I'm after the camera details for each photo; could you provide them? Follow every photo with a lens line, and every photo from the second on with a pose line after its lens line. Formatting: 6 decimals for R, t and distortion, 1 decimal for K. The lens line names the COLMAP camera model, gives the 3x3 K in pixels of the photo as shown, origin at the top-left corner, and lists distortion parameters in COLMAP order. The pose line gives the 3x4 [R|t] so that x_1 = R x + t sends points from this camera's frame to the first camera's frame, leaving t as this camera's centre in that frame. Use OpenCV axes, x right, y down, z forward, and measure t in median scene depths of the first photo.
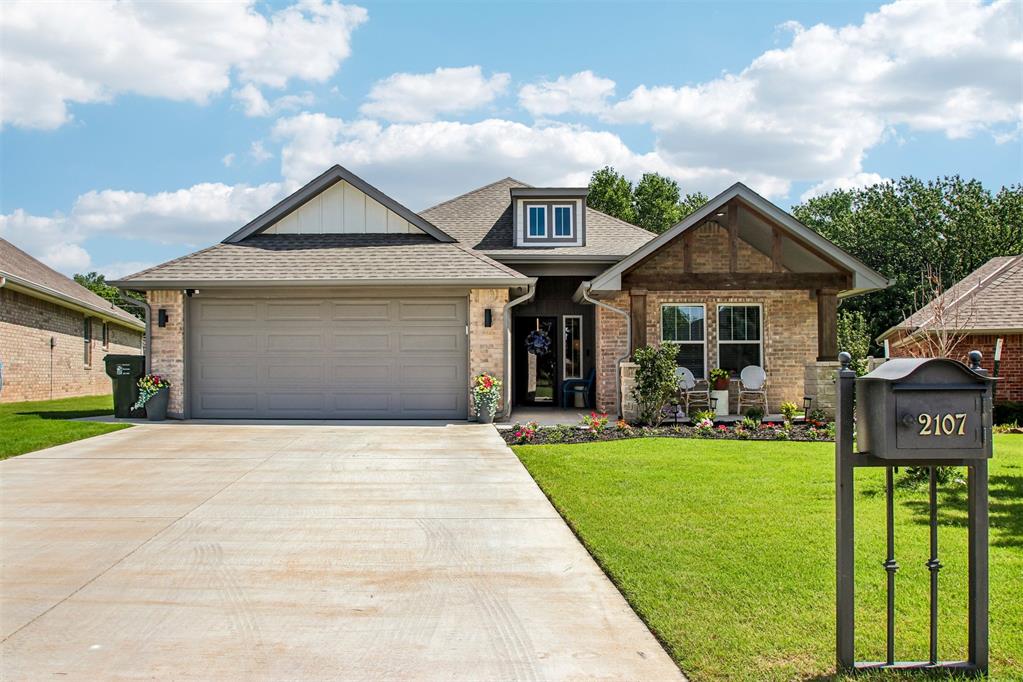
lens RADIAL K [[741.3, 0, 494.9], [0, 741.3, 336.9], [0, 0, 1]] dist [-0.015103, -0.000805]
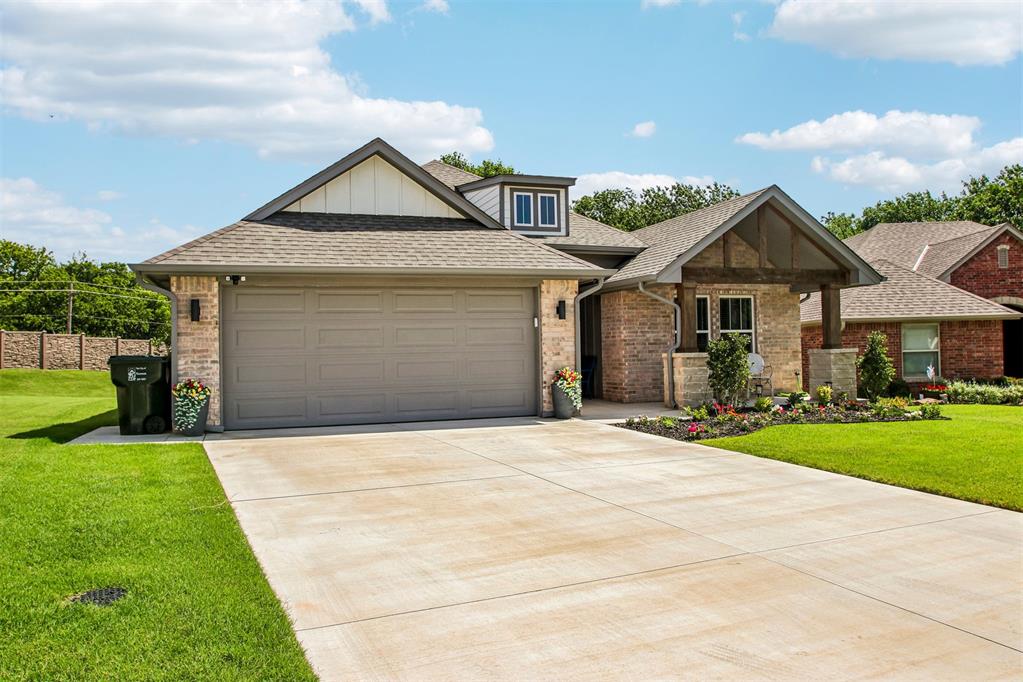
lens RADIAL K [[741.3, 0, 491.3], [0, 741.3, 344.6], [0, 0, 1]] dist [-0.015103, -0.000805]
pose [[0.939647, -0.016602, 0.341742, -0.412477], [0.005488, 0.999425, 0.033461, -0.012757], [-0.342101, -0.029566, 0.939198, 0.115148]]
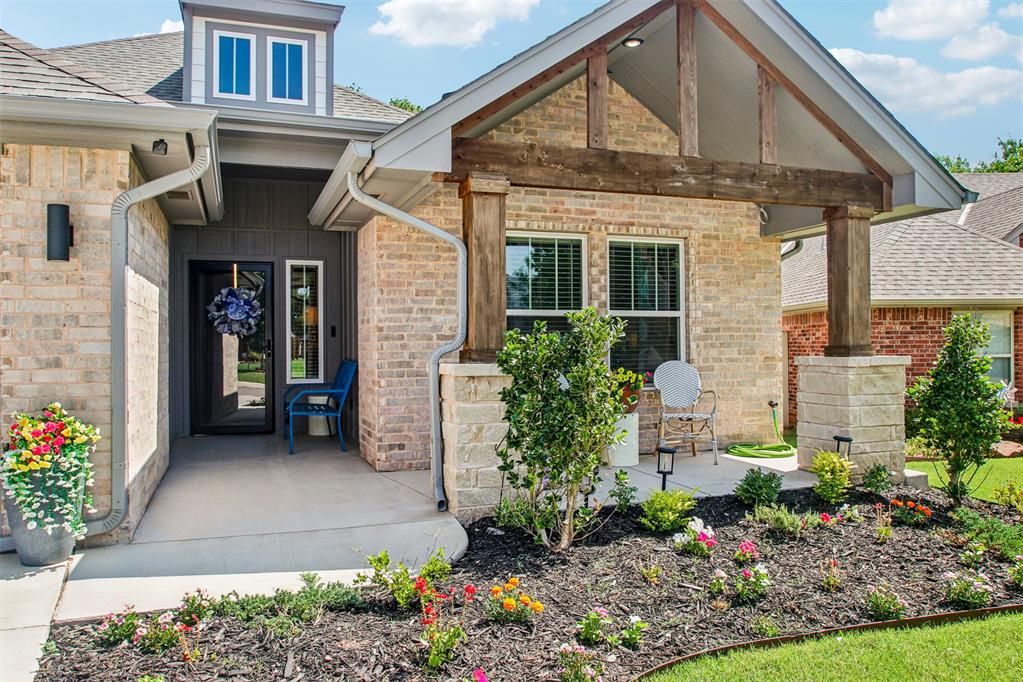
lens RADIAL K [[757.1, 0, 484.4], [0, 757.1, 335.1], [0, 0, 1]] dist [-0.031469, -0.007008]
pose [[0.937071, -0.000895, 0.349138, 0.049283], [-0.011325, 0.999393, 0.032958, 0.006191], [-0.348955, -0.034838, 0.936492, 0.602818]]
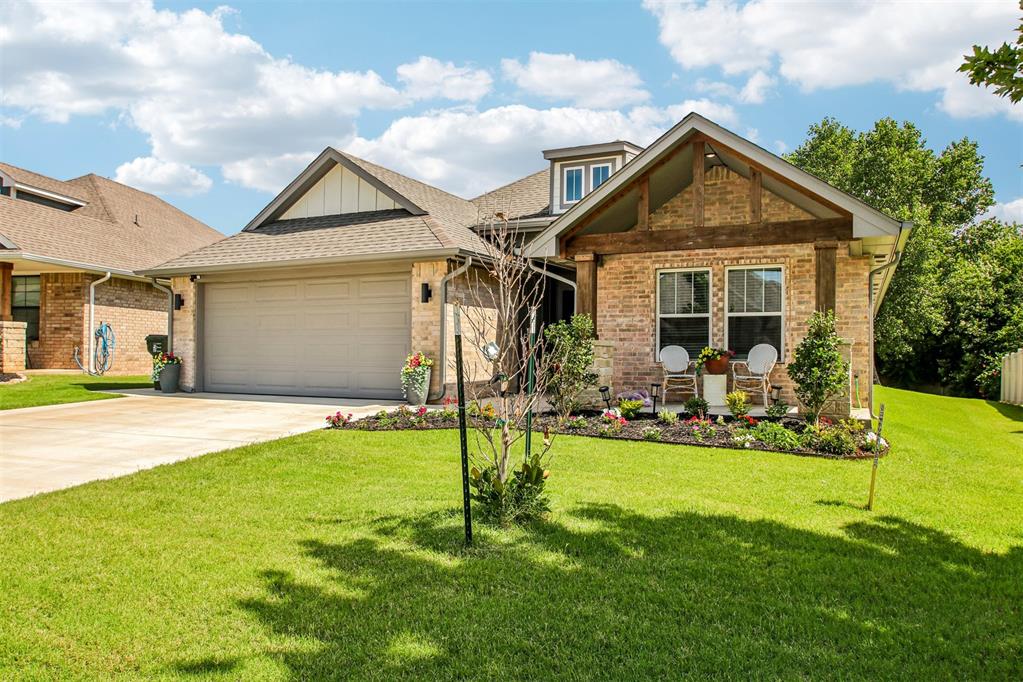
lens RADIAL K [[741.3, 0, 512.0], [0, 741.3, 337.7], [0, 0, 1]] dist [-0.015103, -0.000805]
pose [[0.913272, -0.004866, -0.407321, 0.455789], [0.015434, 0.999624, 0.022663, 0.011024], [0.407057, -0.026985, 0.913004, 0.180800]]
